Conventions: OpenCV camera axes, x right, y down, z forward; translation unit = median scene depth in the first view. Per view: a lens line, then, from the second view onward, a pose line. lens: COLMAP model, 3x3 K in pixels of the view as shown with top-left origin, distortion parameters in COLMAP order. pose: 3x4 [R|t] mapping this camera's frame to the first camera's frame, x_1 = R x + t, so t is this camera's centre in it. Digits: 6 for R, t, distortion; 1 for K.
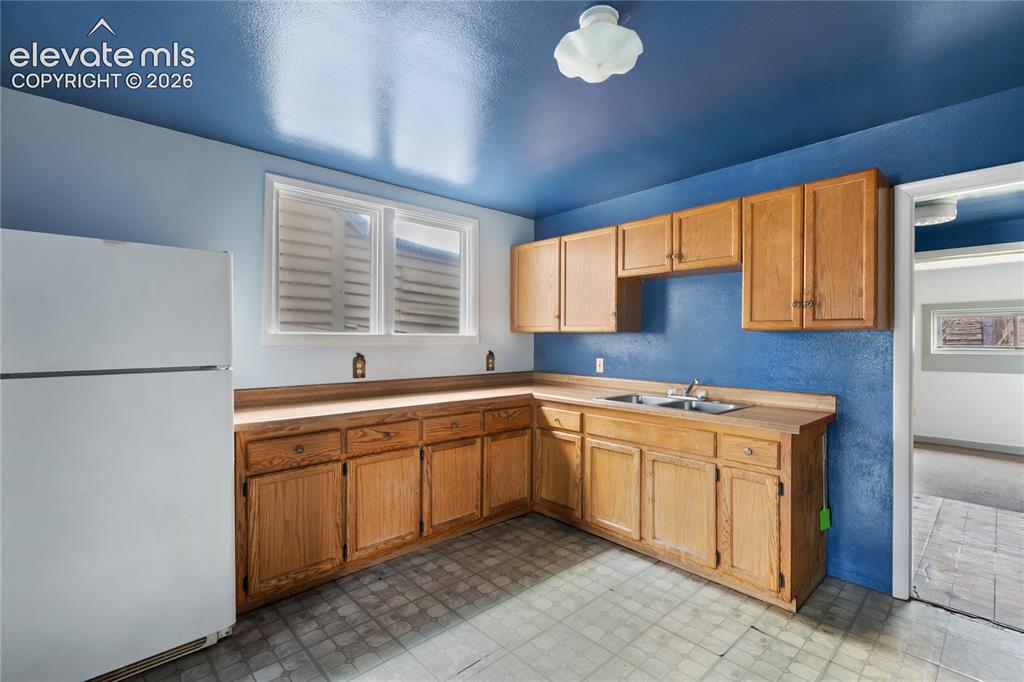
lens RADIAL K [[467.7, 0, 515.2], [0, 467.7, 340.1], [0, 0, 1]] dist [0.004325, -0.000190]
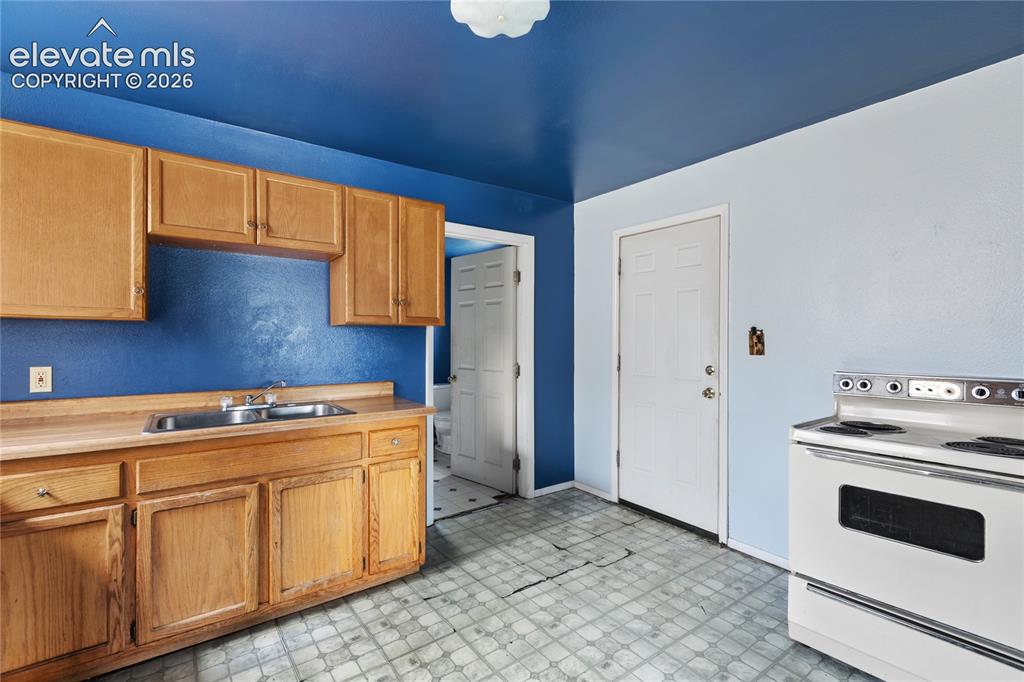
lens RADIAL K [[467.7, 0, 512.0], [0, 467.7, 338.9], [0, 0, 1]] dist [0.004325, -0.000190]
pose [[0.096931, -0.007623, 0.995262, -0.420398], [-0.002694, 0.999965, 0.007921, 0.001032], [-0.995287, -0.003449, 0.096907, 0.538194]]
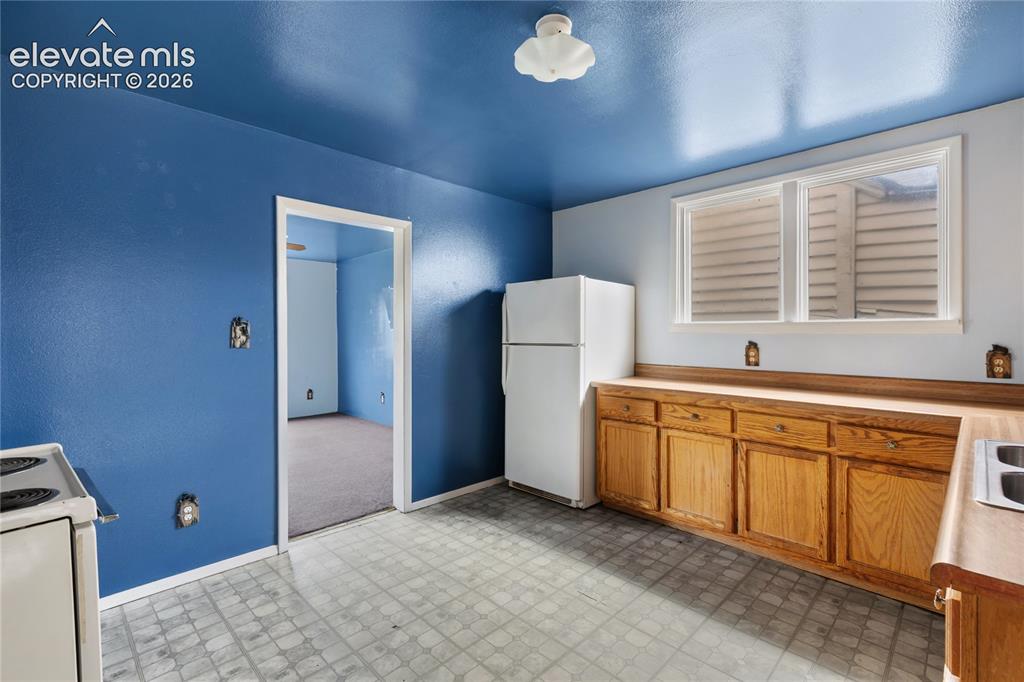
lens RADIAL K [[467.7, 0, 507.4], [0, 467.7, 334.0], [0, 0, 1]] dist [0.004325, -0.000190]
pose [[0.014983, 0.006080, -0.999869, 0.756223], [0.003707, 0.999974, 0.006136, 0.005073], [0.999881, -0.003798, 0.014960, 0.528841]]
